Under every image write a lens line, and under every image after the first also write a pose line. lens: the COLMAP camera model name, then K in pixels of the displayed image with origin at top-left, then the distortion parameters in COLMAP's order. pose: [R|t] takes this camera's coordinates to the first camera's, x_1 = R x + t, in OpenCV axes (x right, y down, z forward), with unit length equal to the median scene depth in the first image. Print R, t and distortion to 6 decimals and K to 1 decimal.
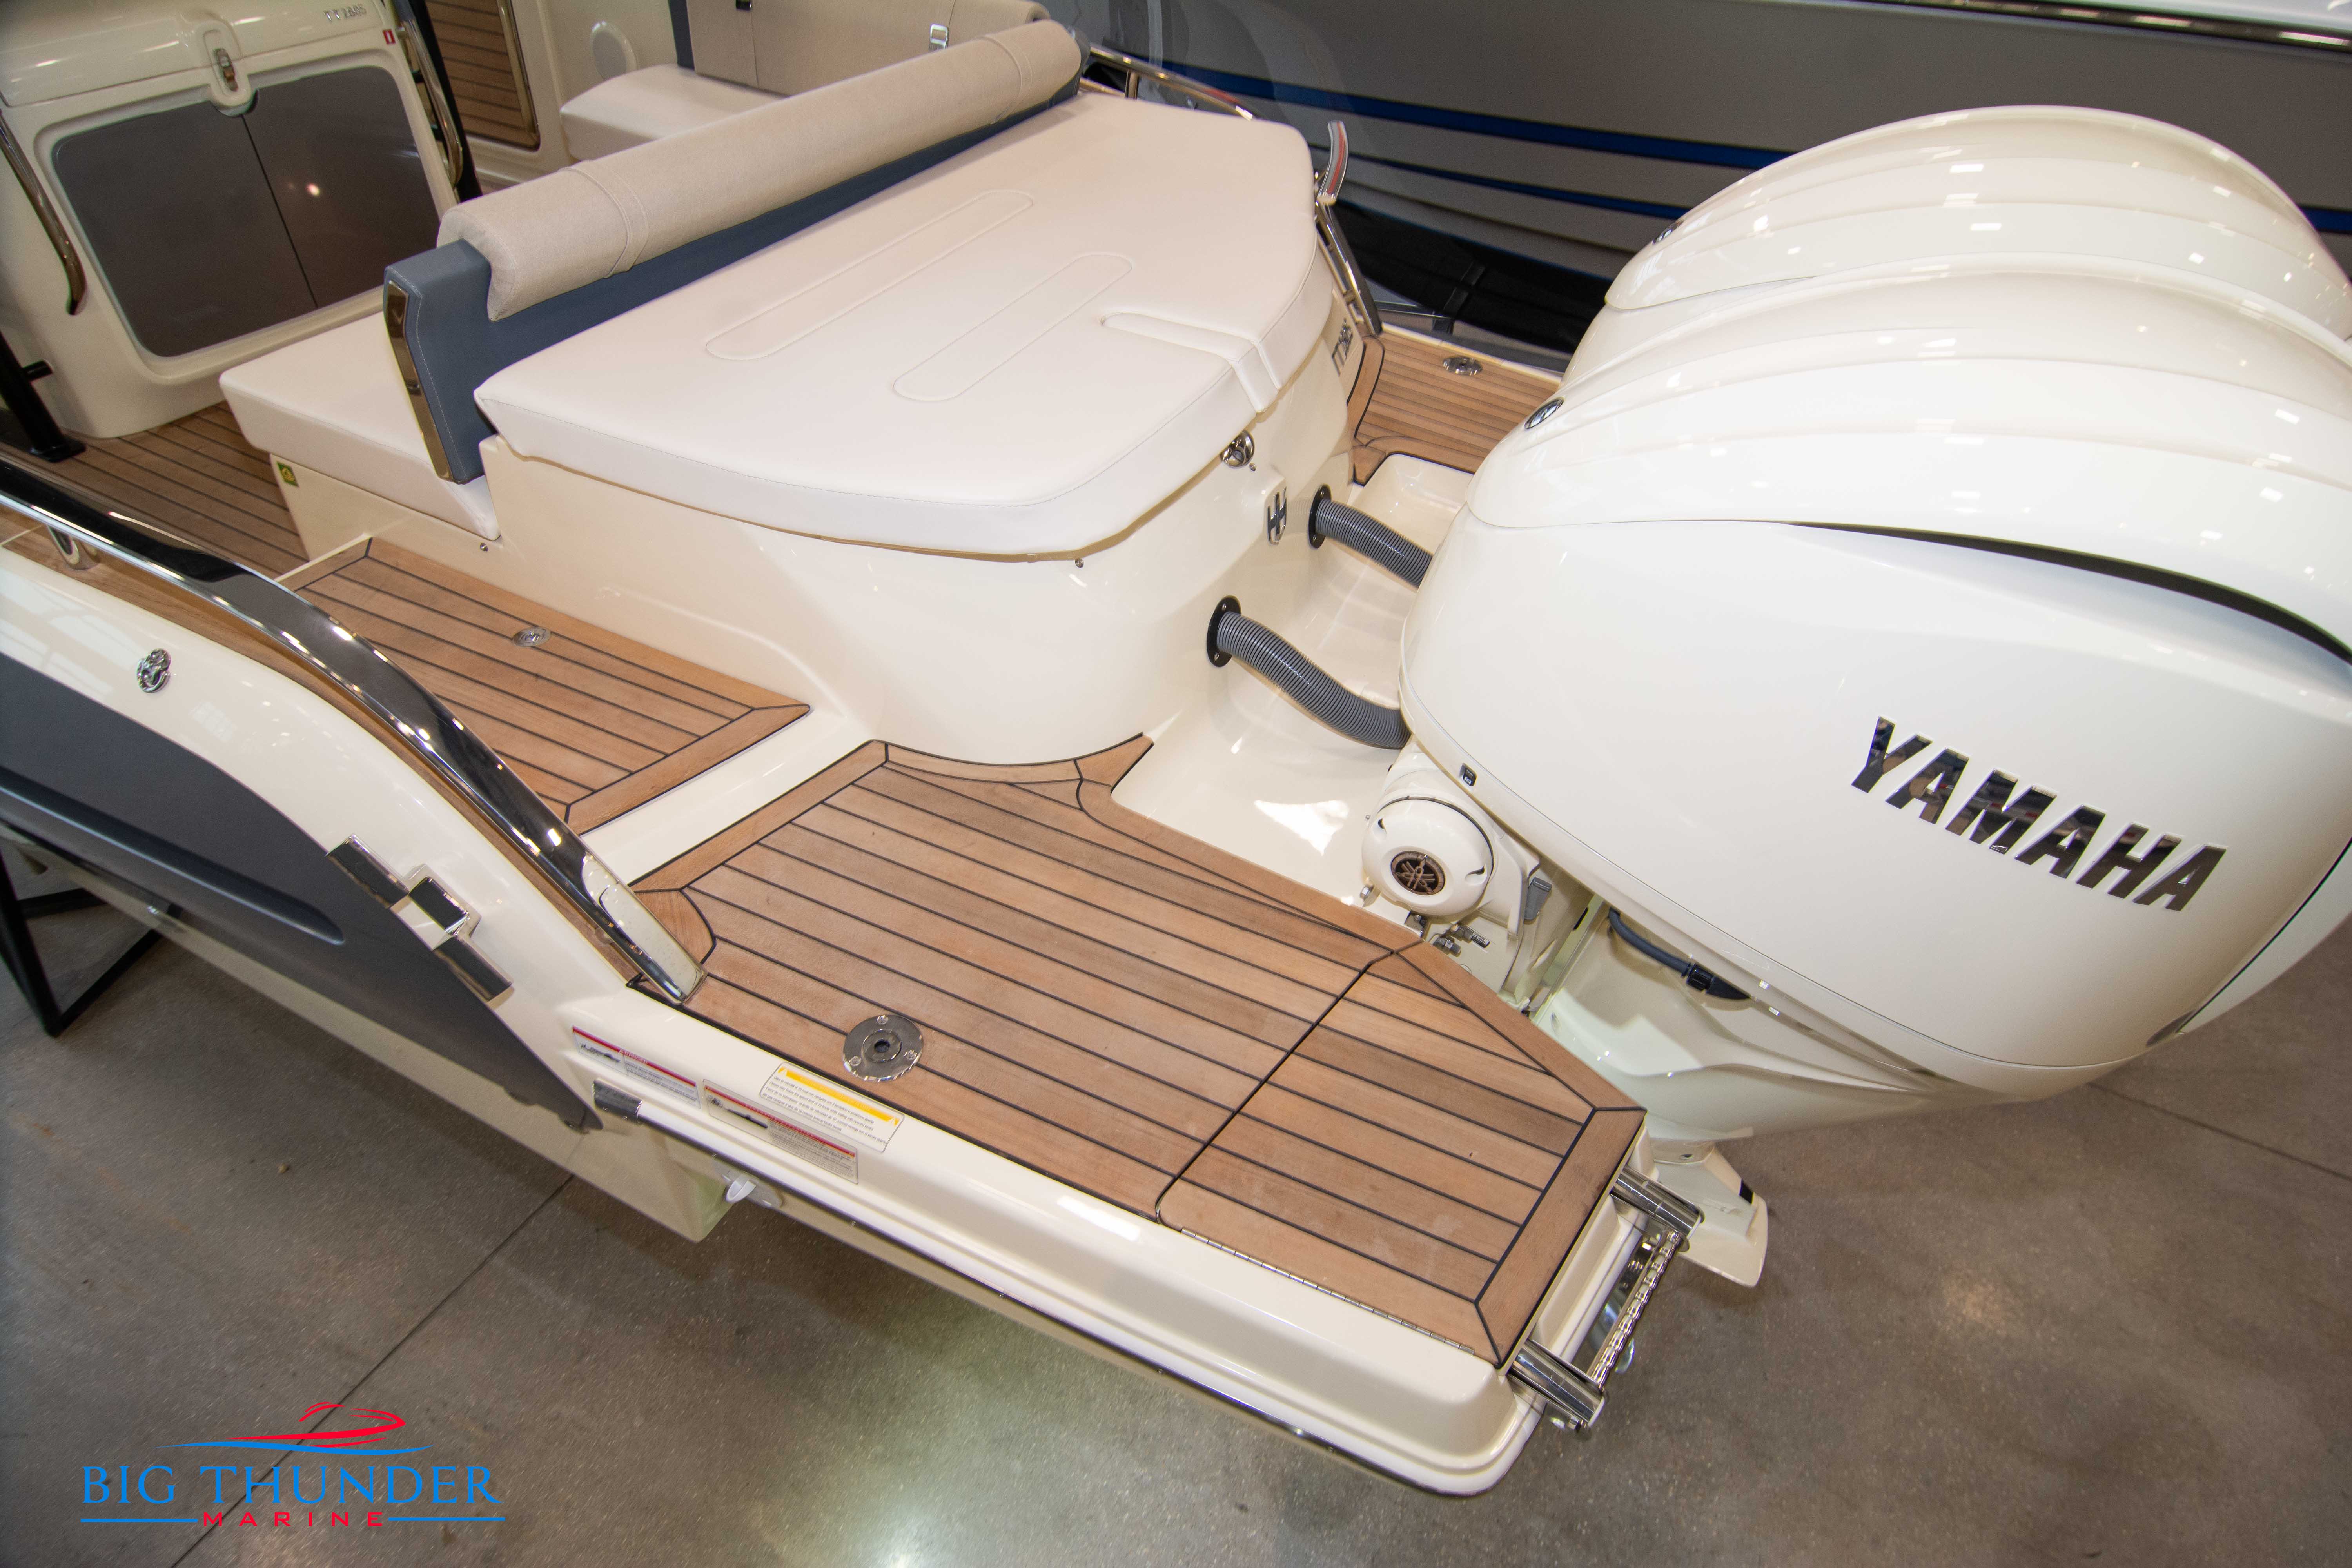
lens RADIAL K [[1255.2, 0, 1191.7], [0, 1255.2, 786.5], [0, 0, 1]] dist [-0.009680, -0.009107]
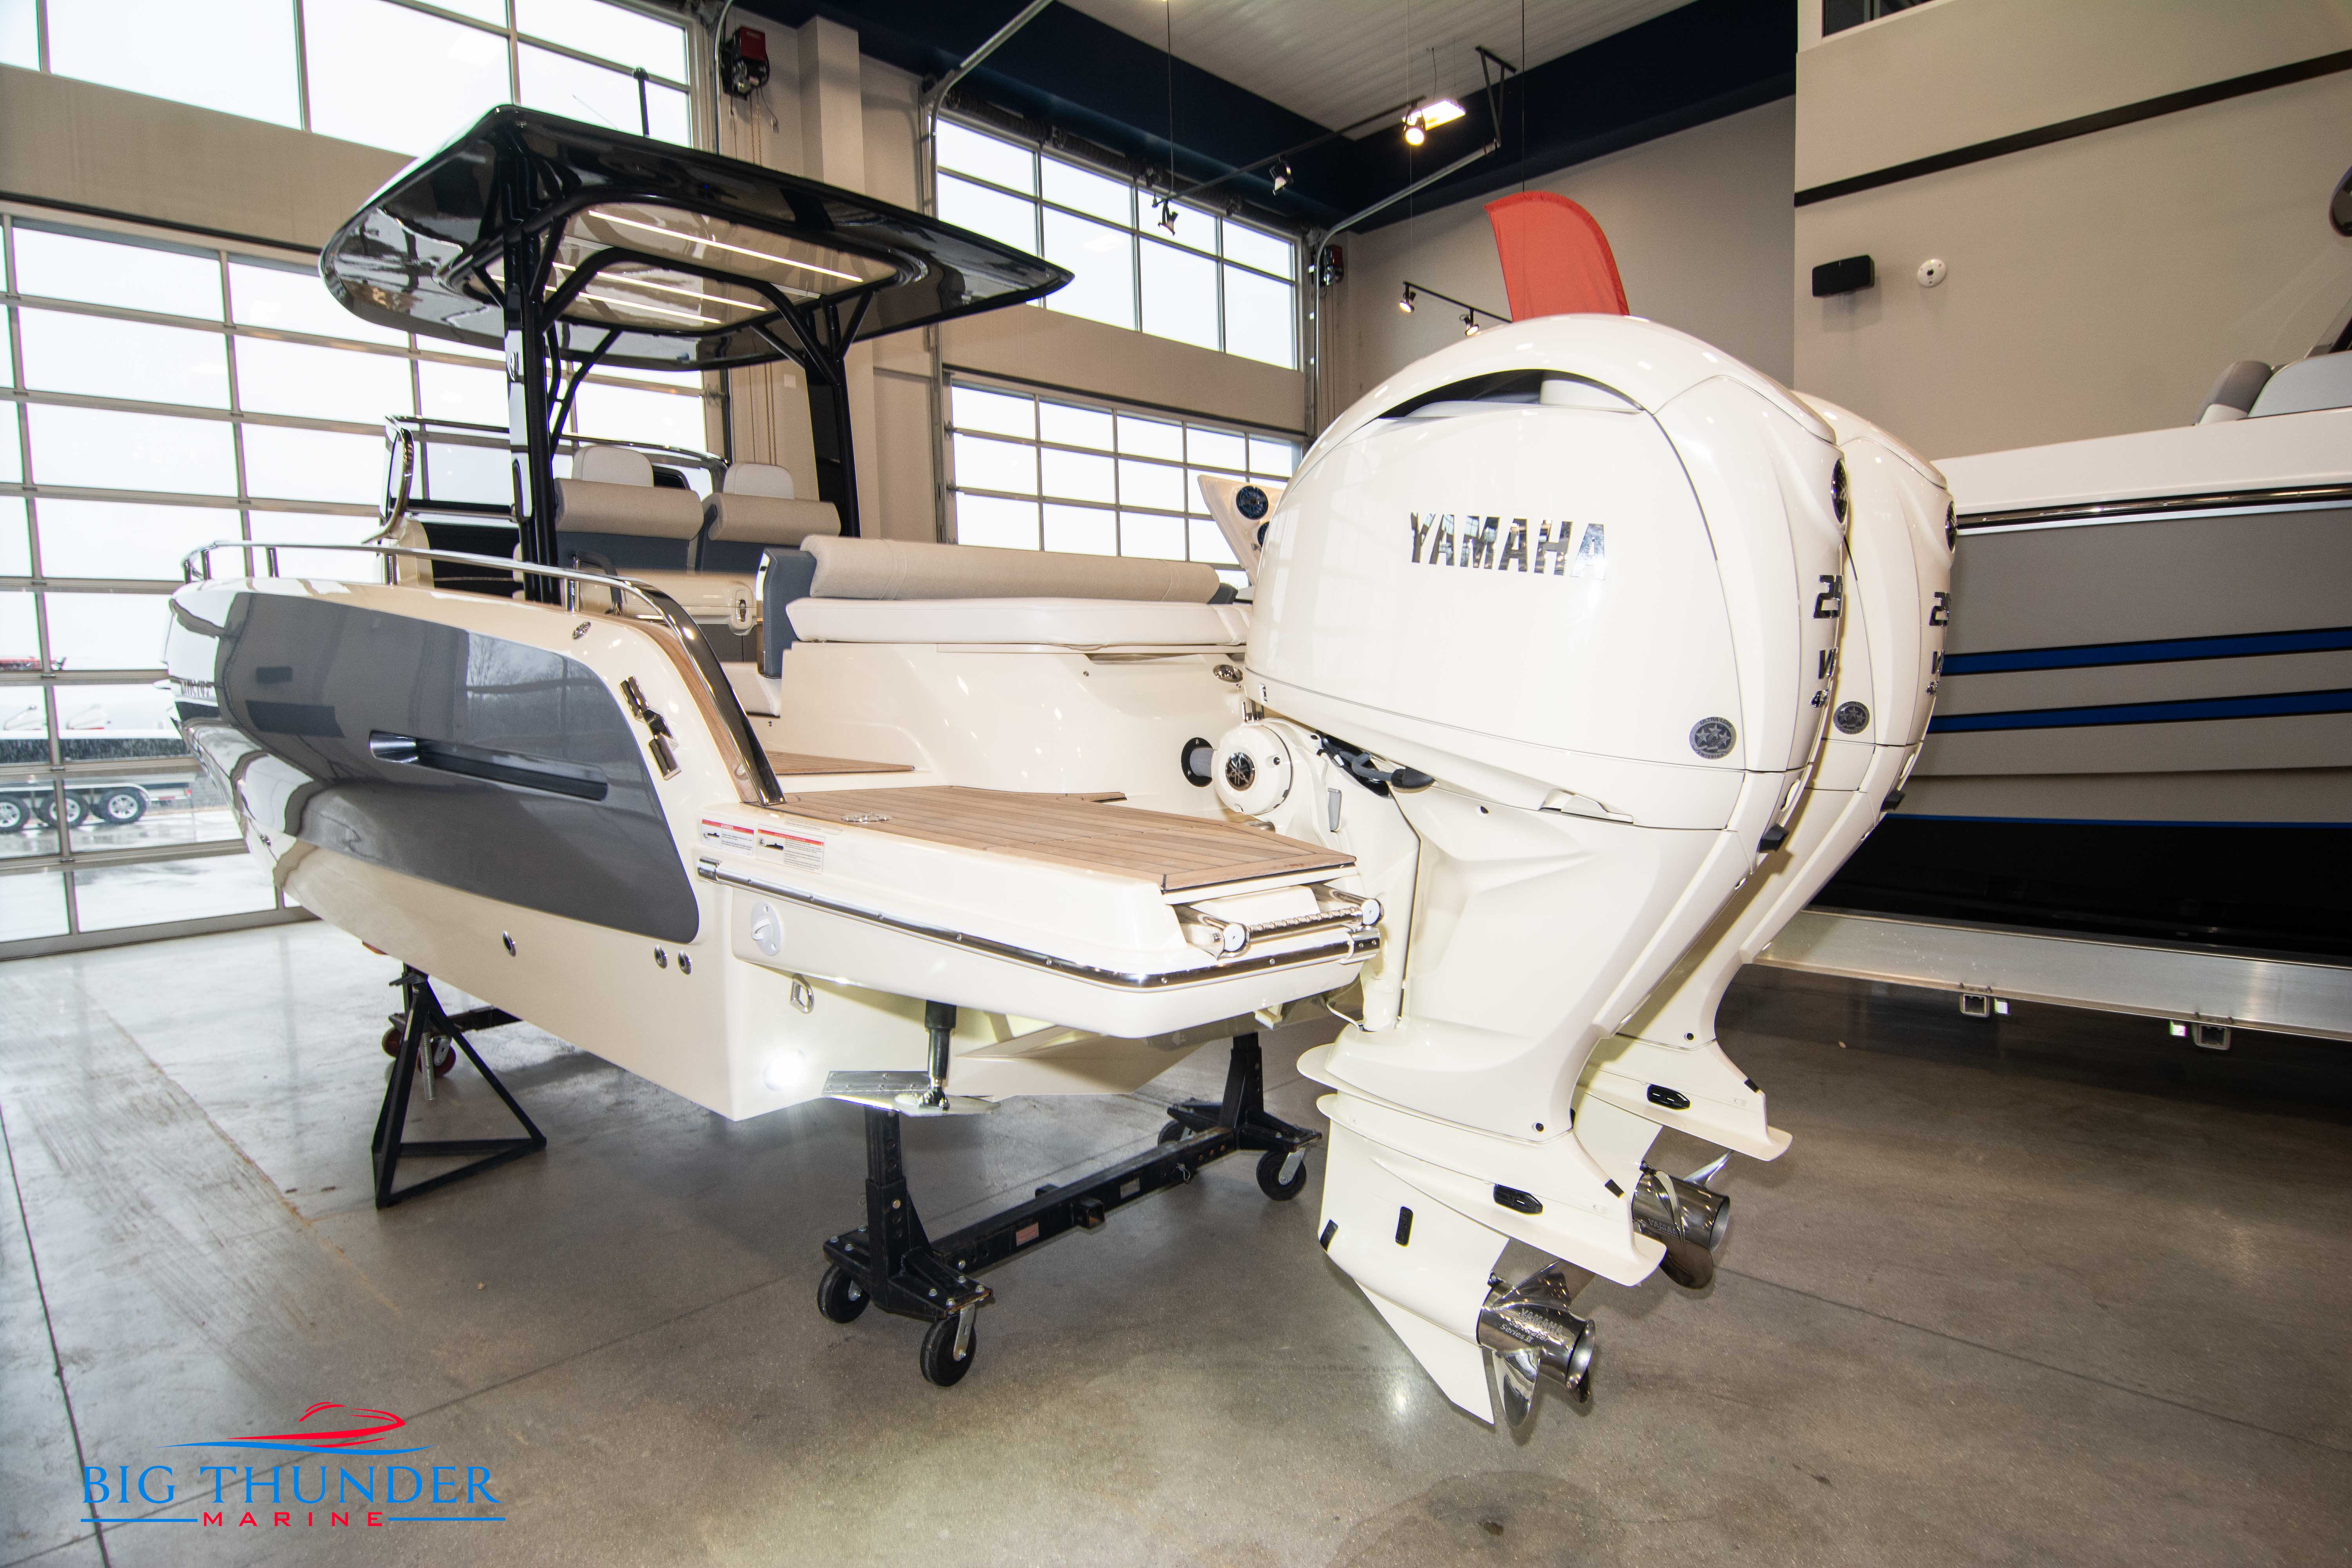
lens RADIAL K [[1255.2, 0, 1191.7], [0, 1255.2, 786.5], [0, 0, 1]] dist [-0.009680, -0.009107]
pose [[0.960728, -0.026919, -0.276181, 0.575289], [-0.140954, 0.809977, -0.569271, 1.000916], [0.239025, 0.585843, 0.774374, -0.139150]]
